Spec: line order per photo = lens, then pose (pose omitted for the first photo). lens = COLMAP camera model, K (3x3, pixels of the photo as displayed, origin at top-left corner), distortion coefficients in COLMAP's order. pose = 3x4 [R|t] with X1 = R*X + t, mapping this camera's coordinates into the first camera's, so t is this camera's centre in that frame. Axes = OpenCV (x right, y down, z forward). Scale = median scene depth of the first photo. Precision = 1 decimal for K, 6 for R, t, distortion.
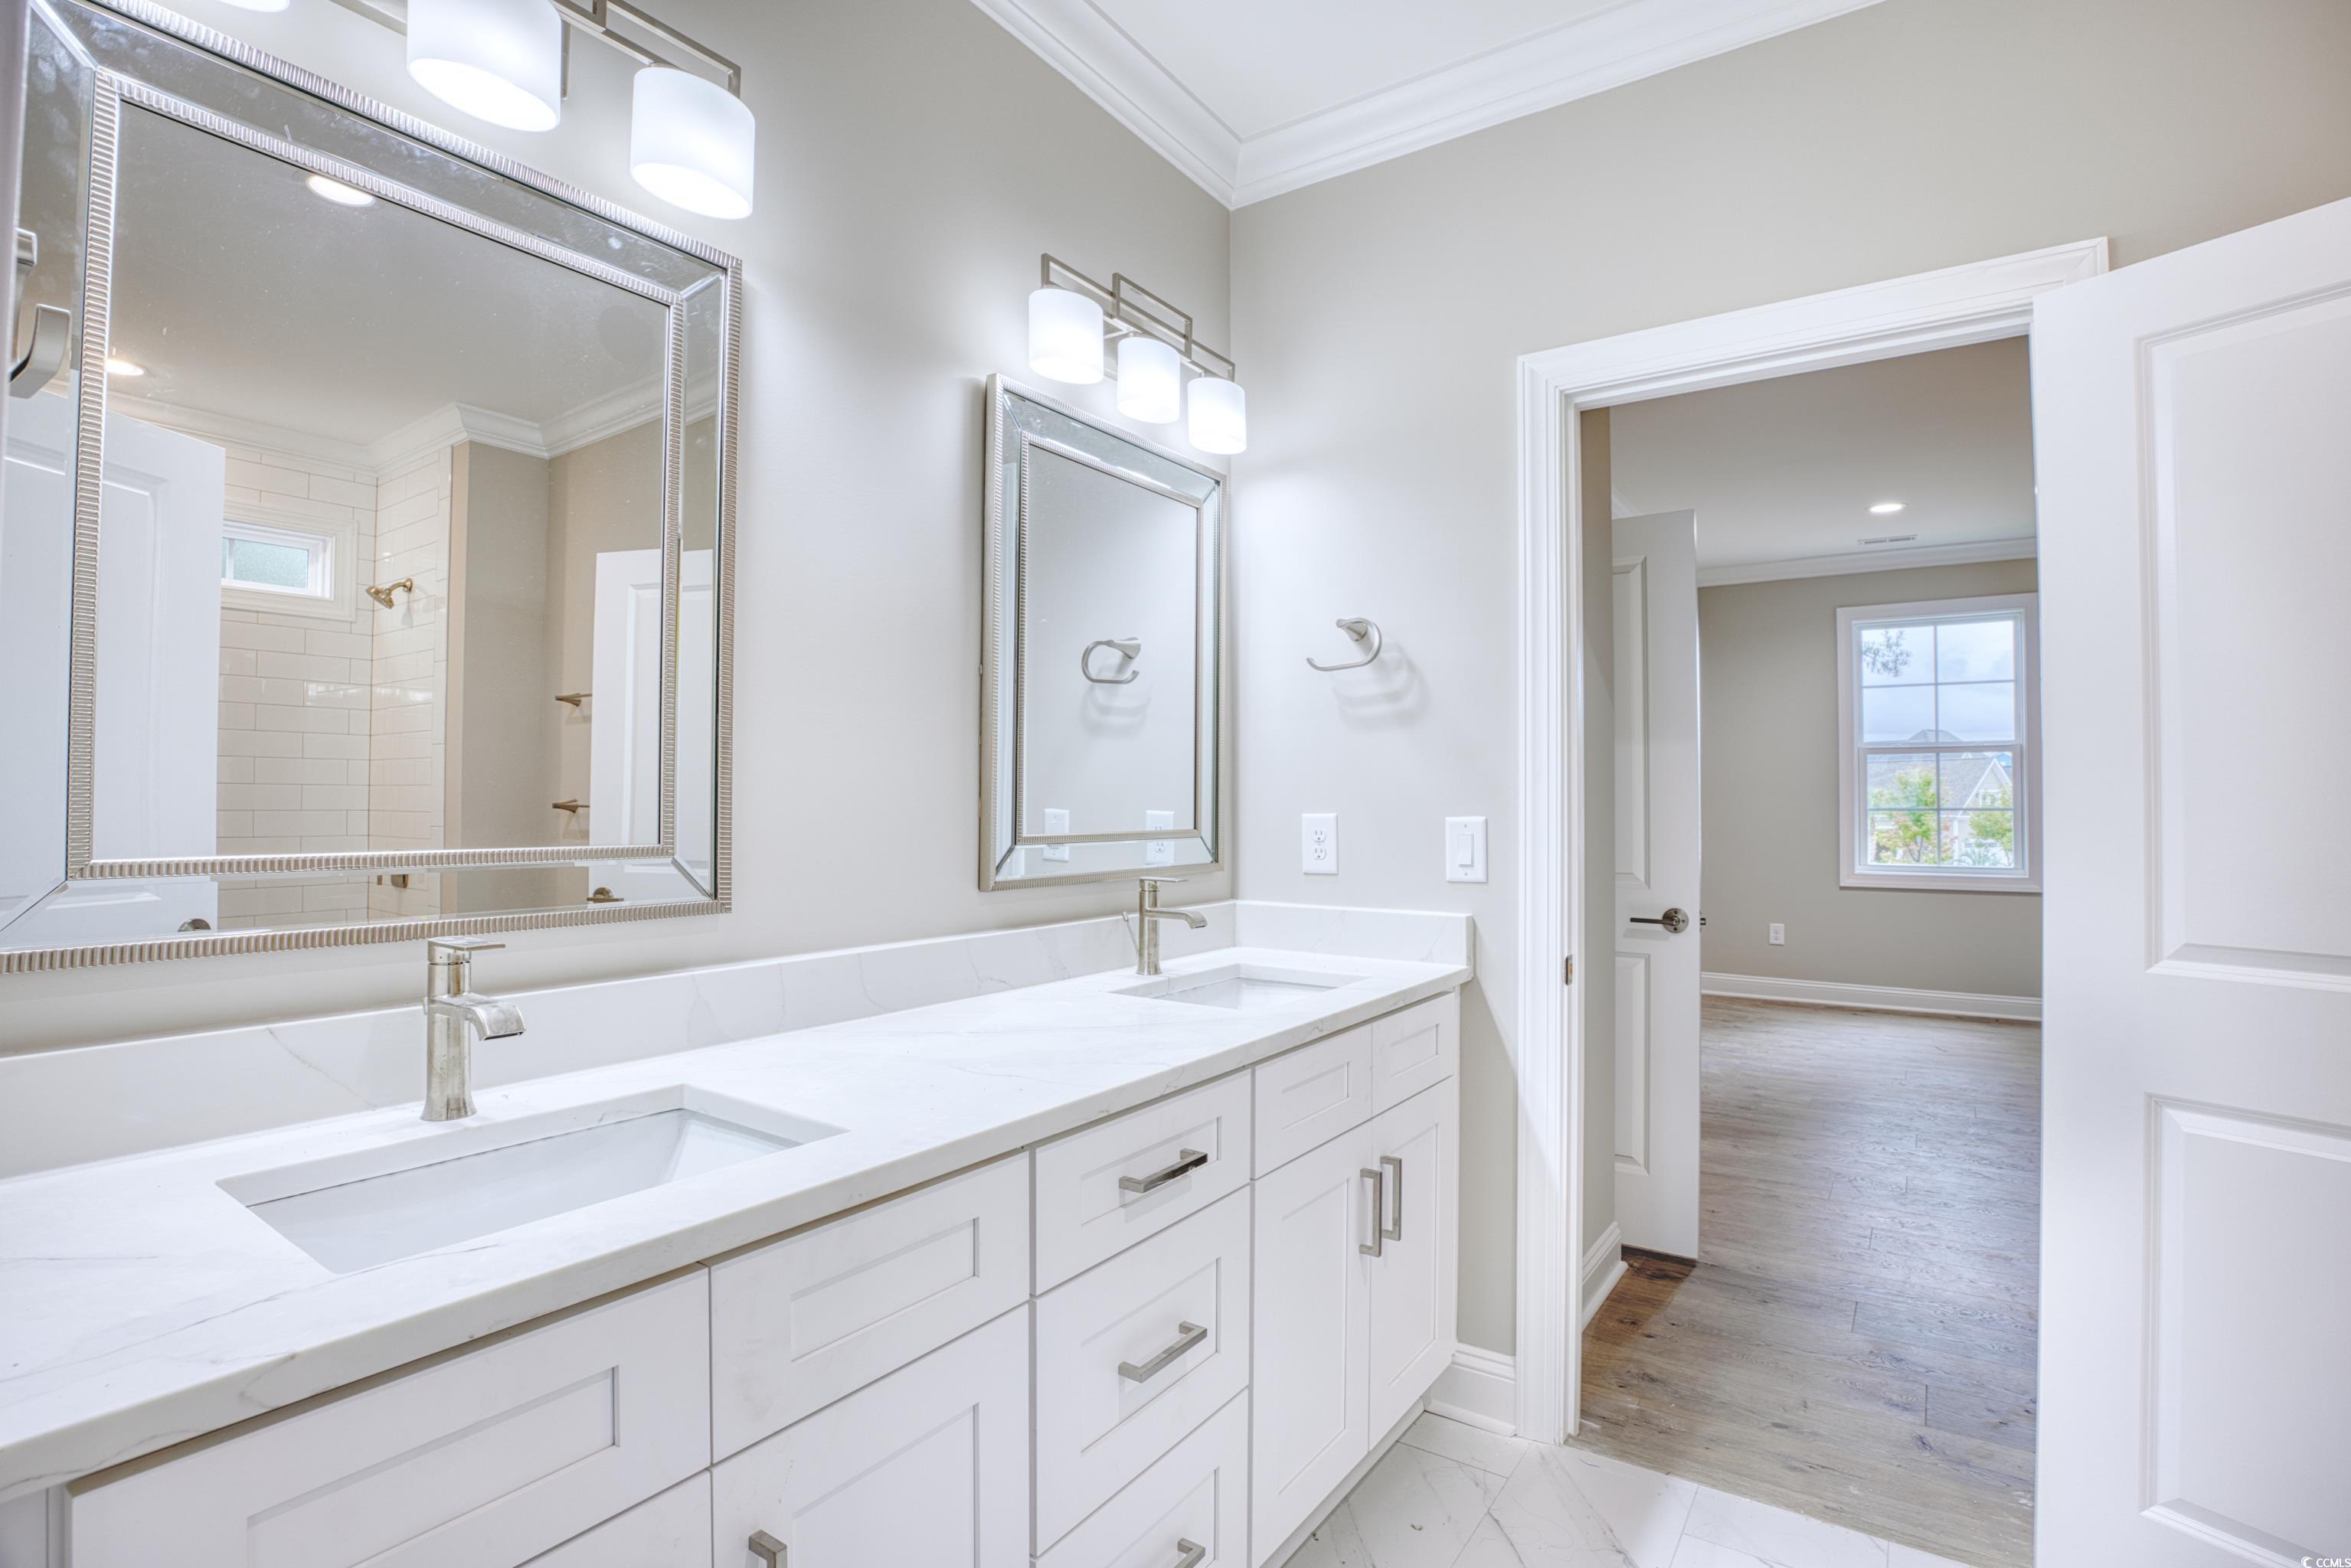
lens RADIAL K [[1123.8, 0, 1175.7], [0, 1123.8, 769.7], [0, 0, 1]] dist [-0.063768, 0.016724]
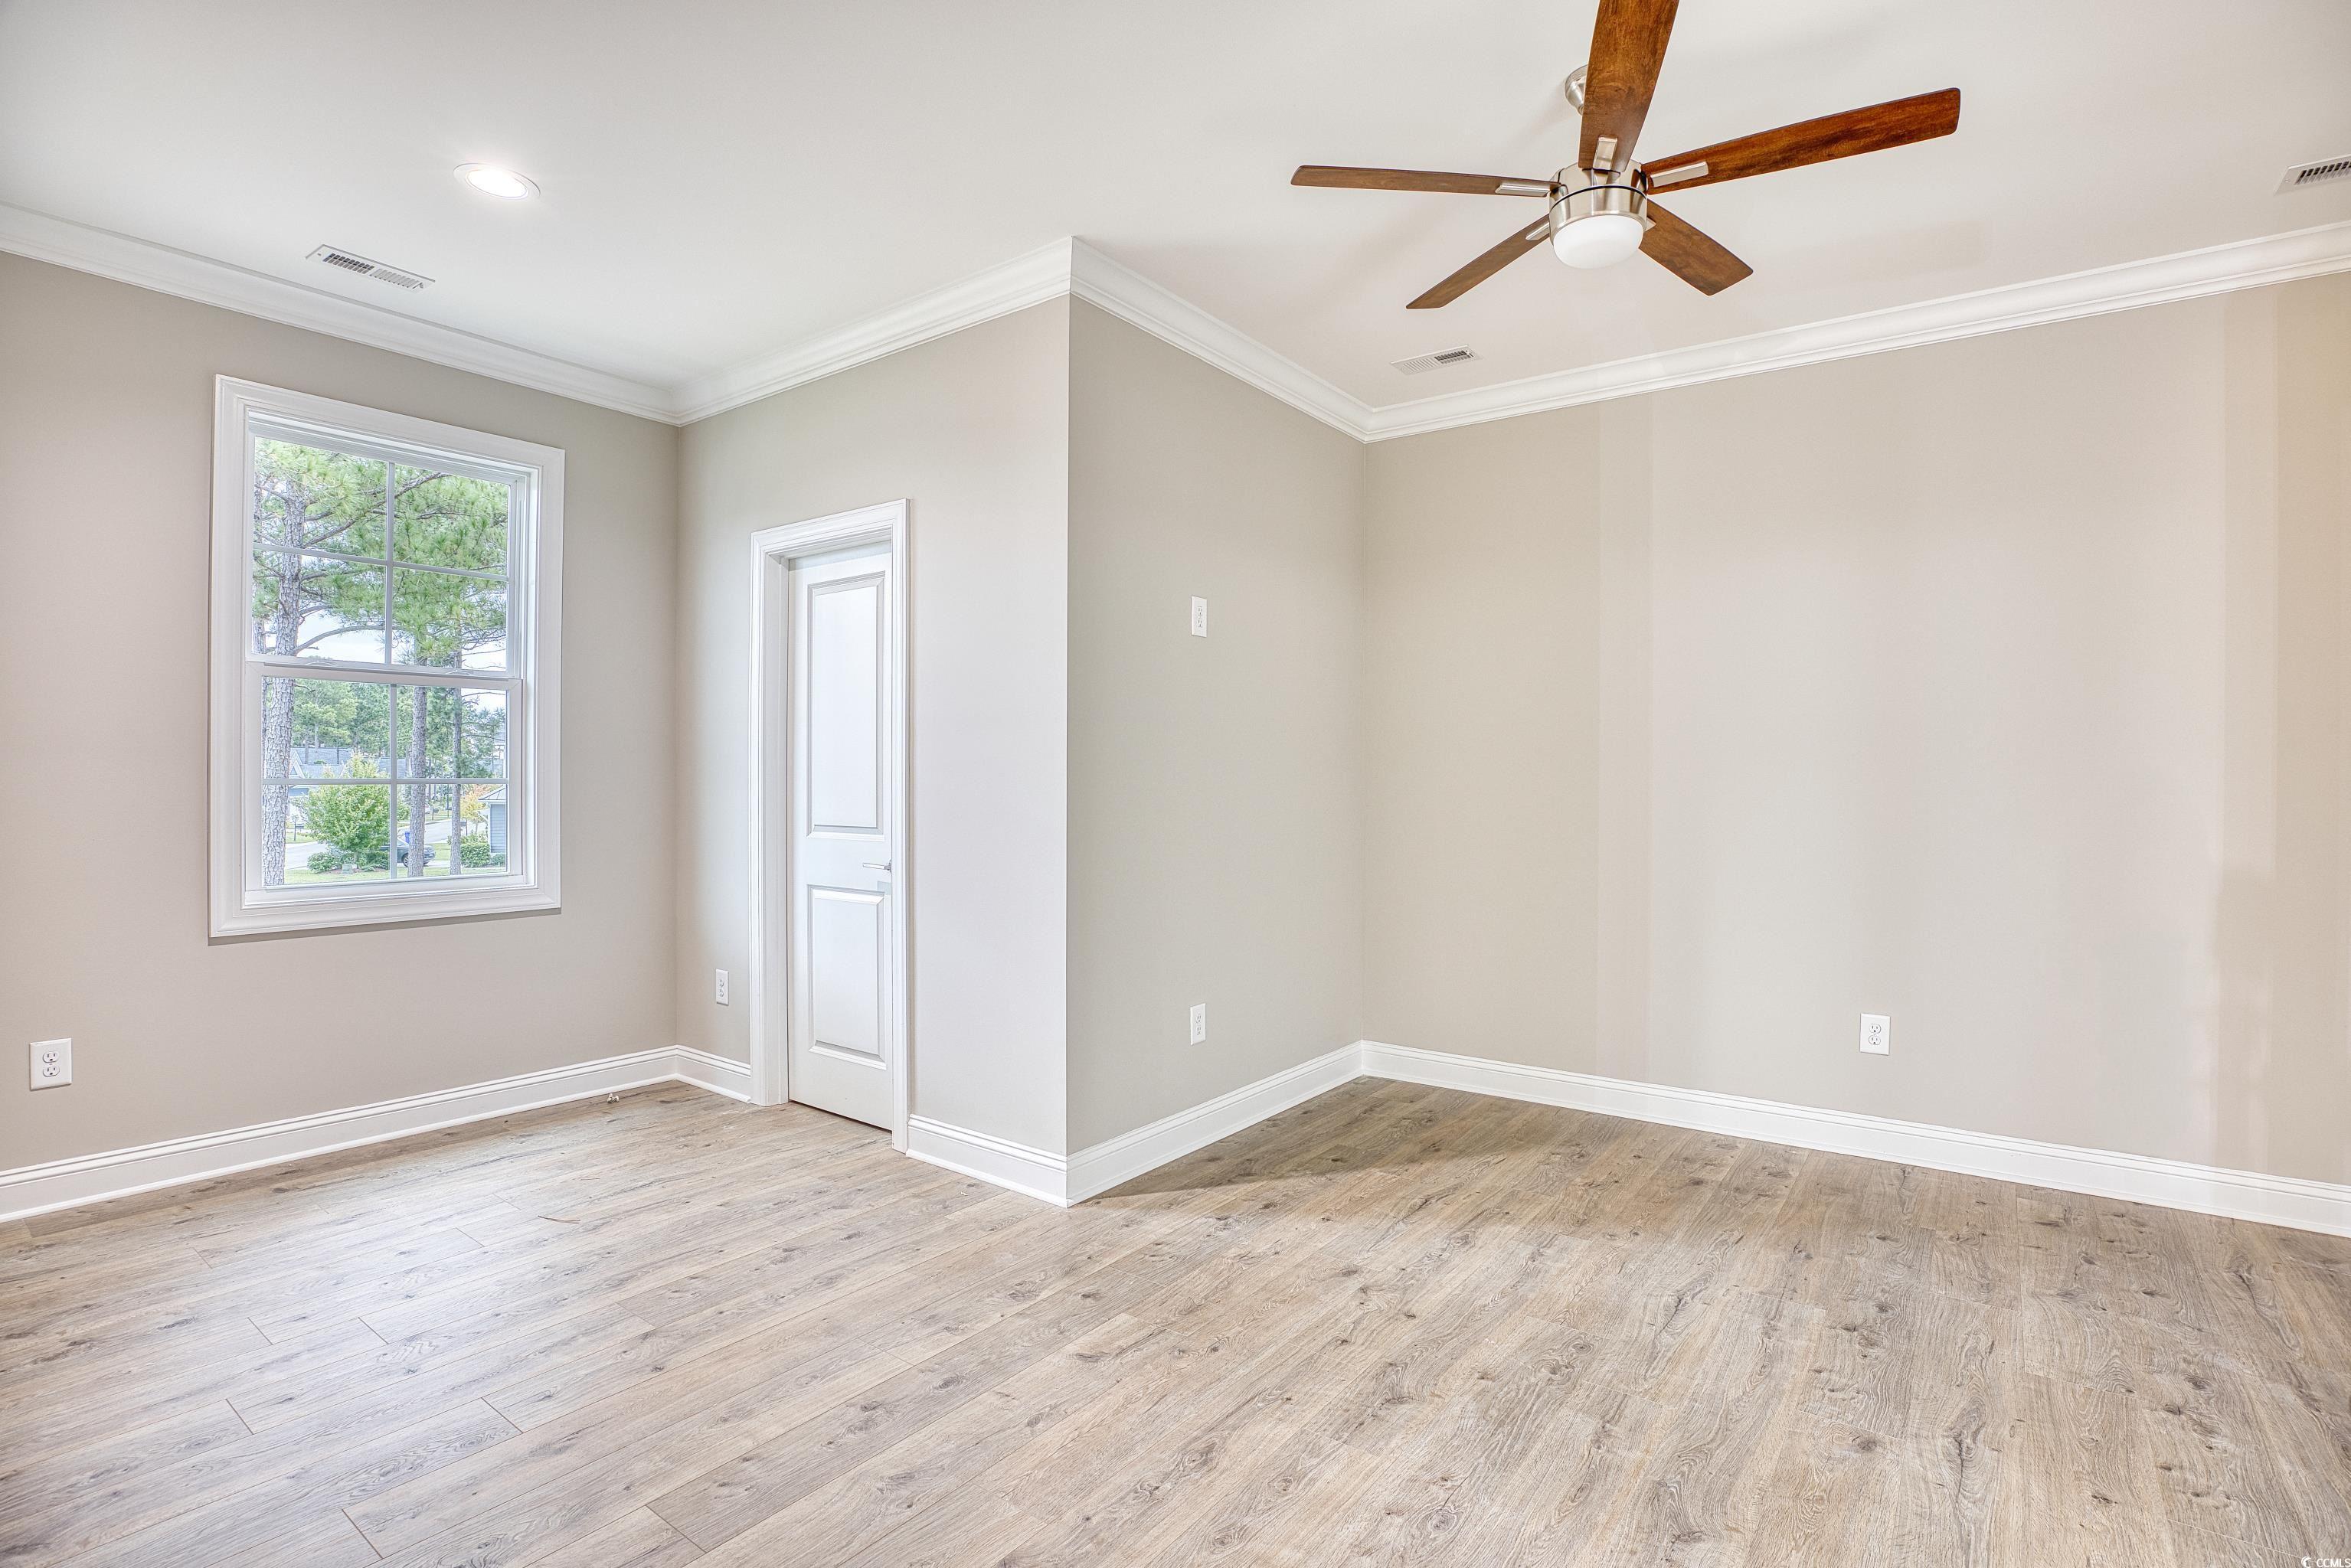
lens RADIAL K [[1109.3, 0, 1175.5], [0, 1109.3, 784.0], [0, 0, 1]] dist [-0.062351, 0.015364]
pose [[0.025761, -0.010777, 0.999610, 0.038419], [-0.031130, 0.999448, 0.011578, 0.004925], [-0.999183, -0.031416, 0.025411, 0.155513]]
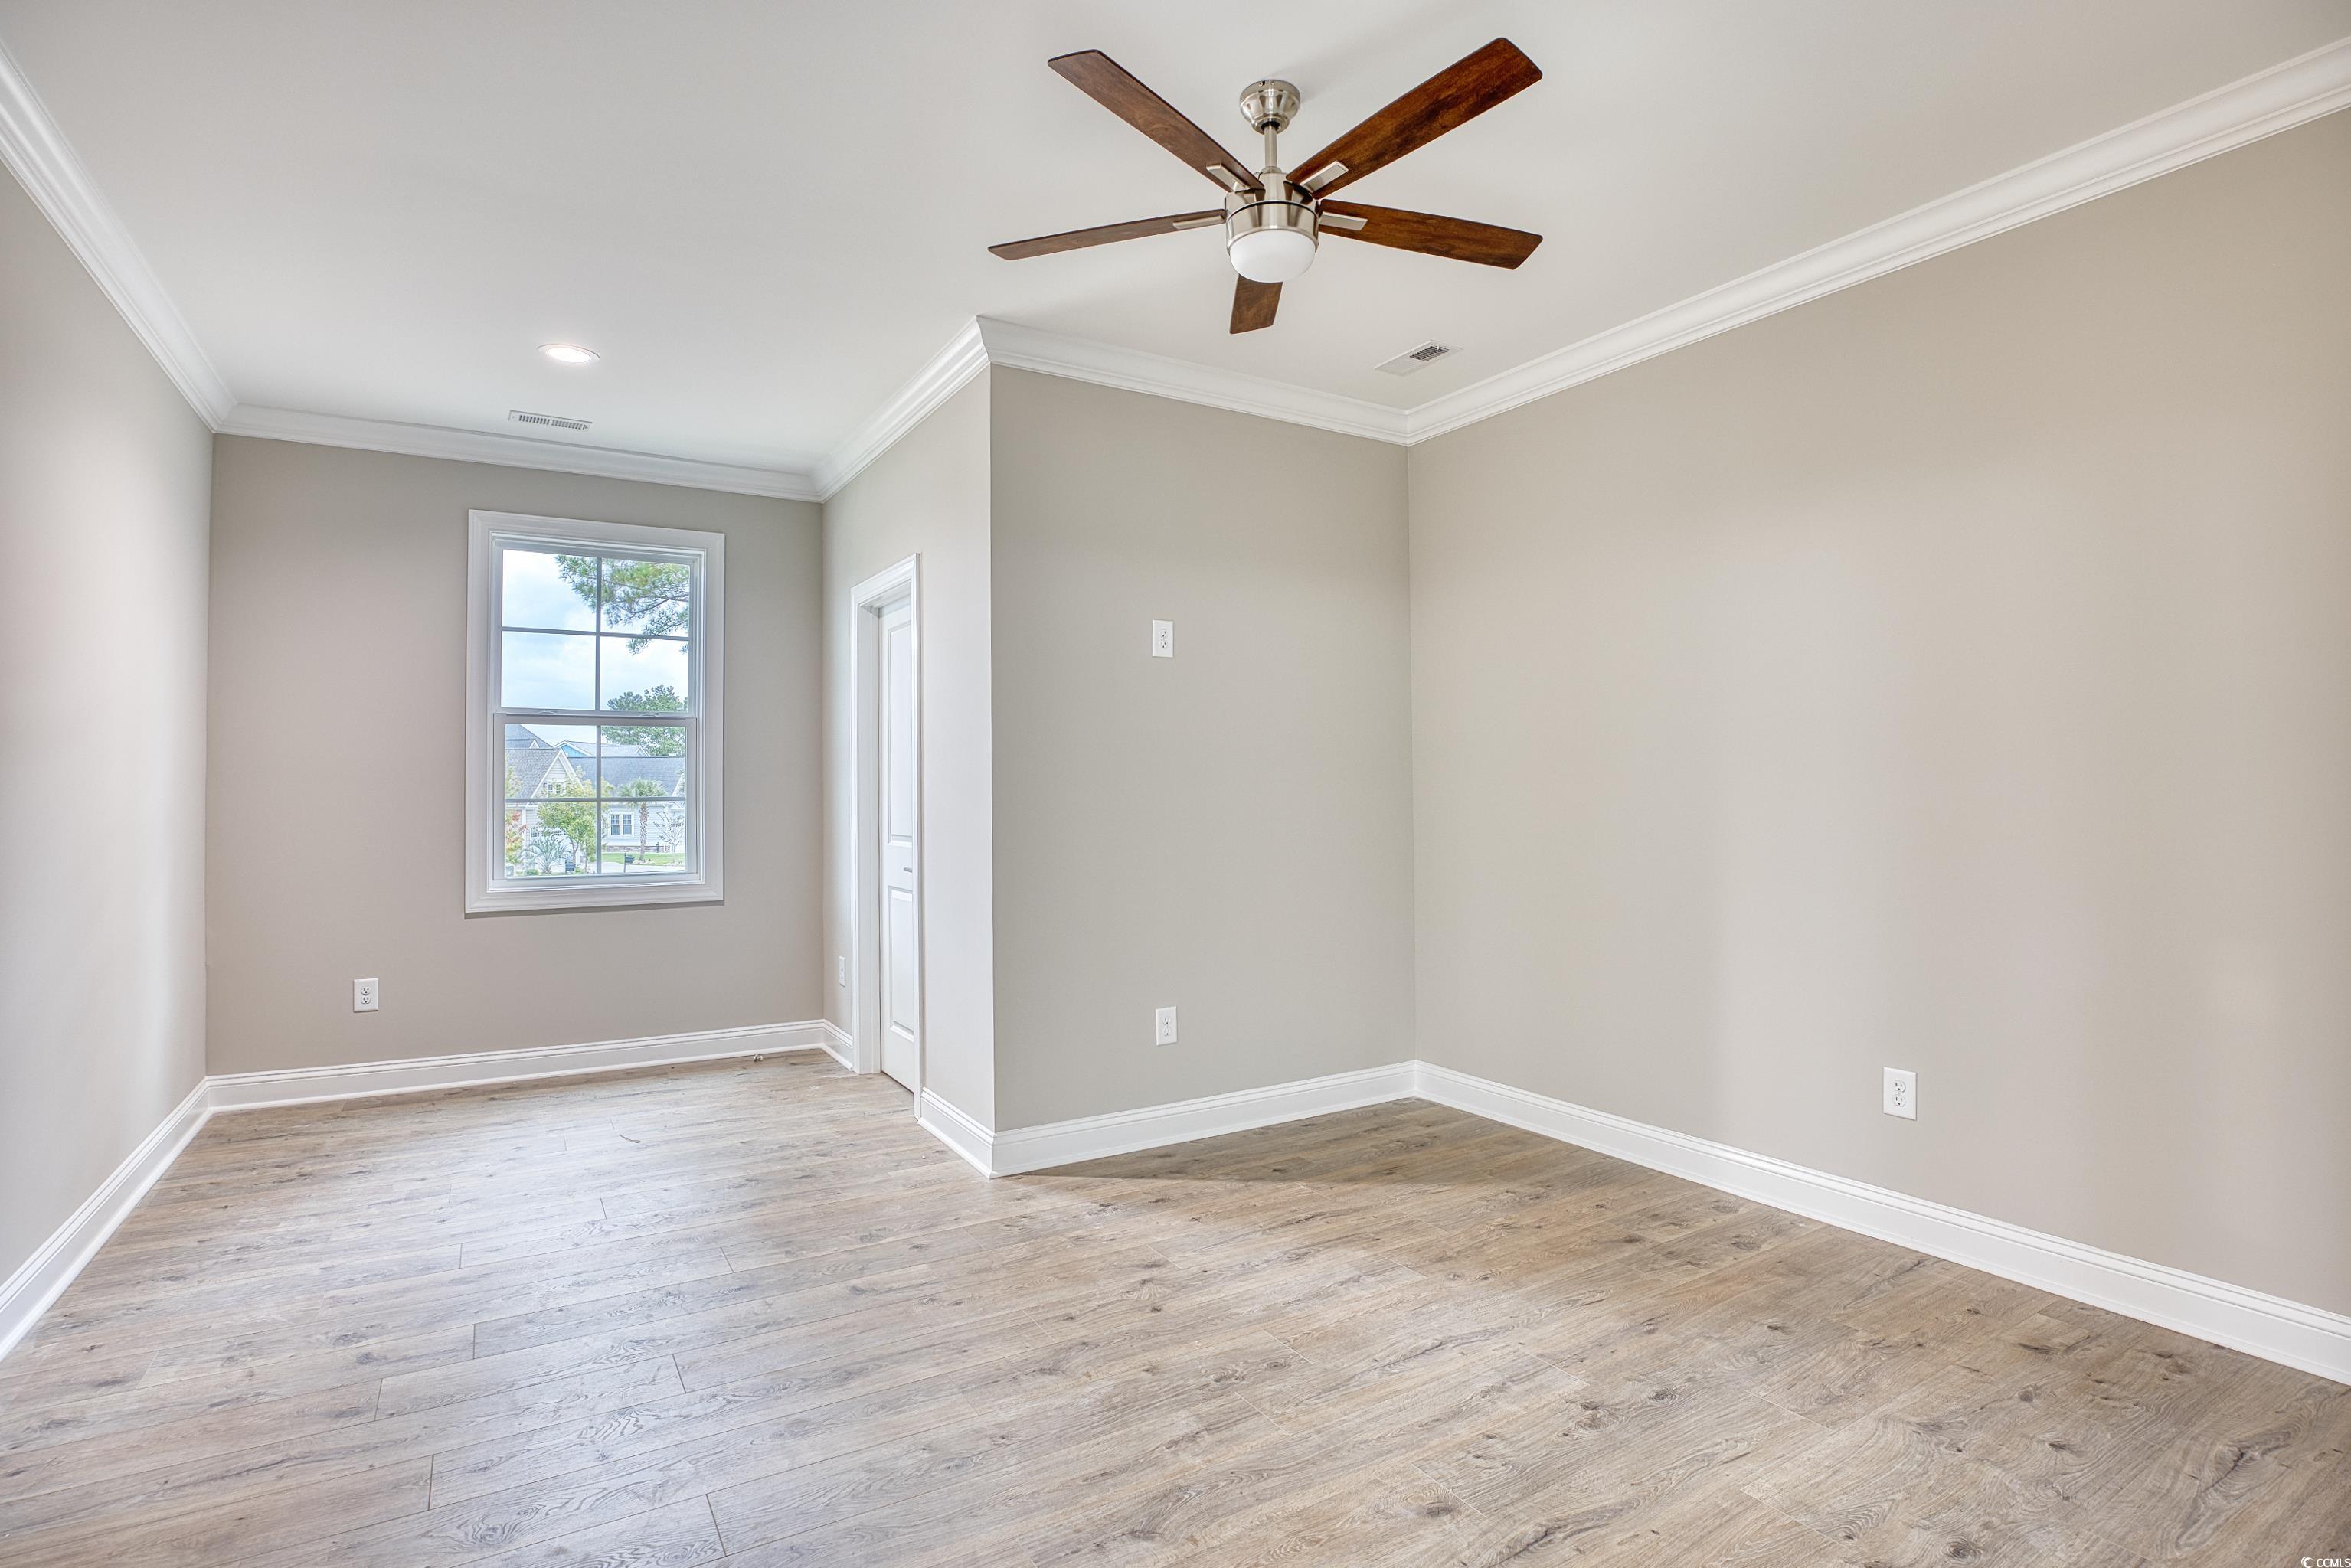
lens RADIAL K [[1123.8, 0, 1175.7], [0, 1123.8, 769.7], [0, 0, 1]] dist [-0.063768, 0.016724]
pose [[0.398762, 0.008602, 0.917014, 0.042276], [-0.016200, 0.999866, -0.002334, 0.002947], [-0.916911, -0.013924, 0.398848, 0.089314]]
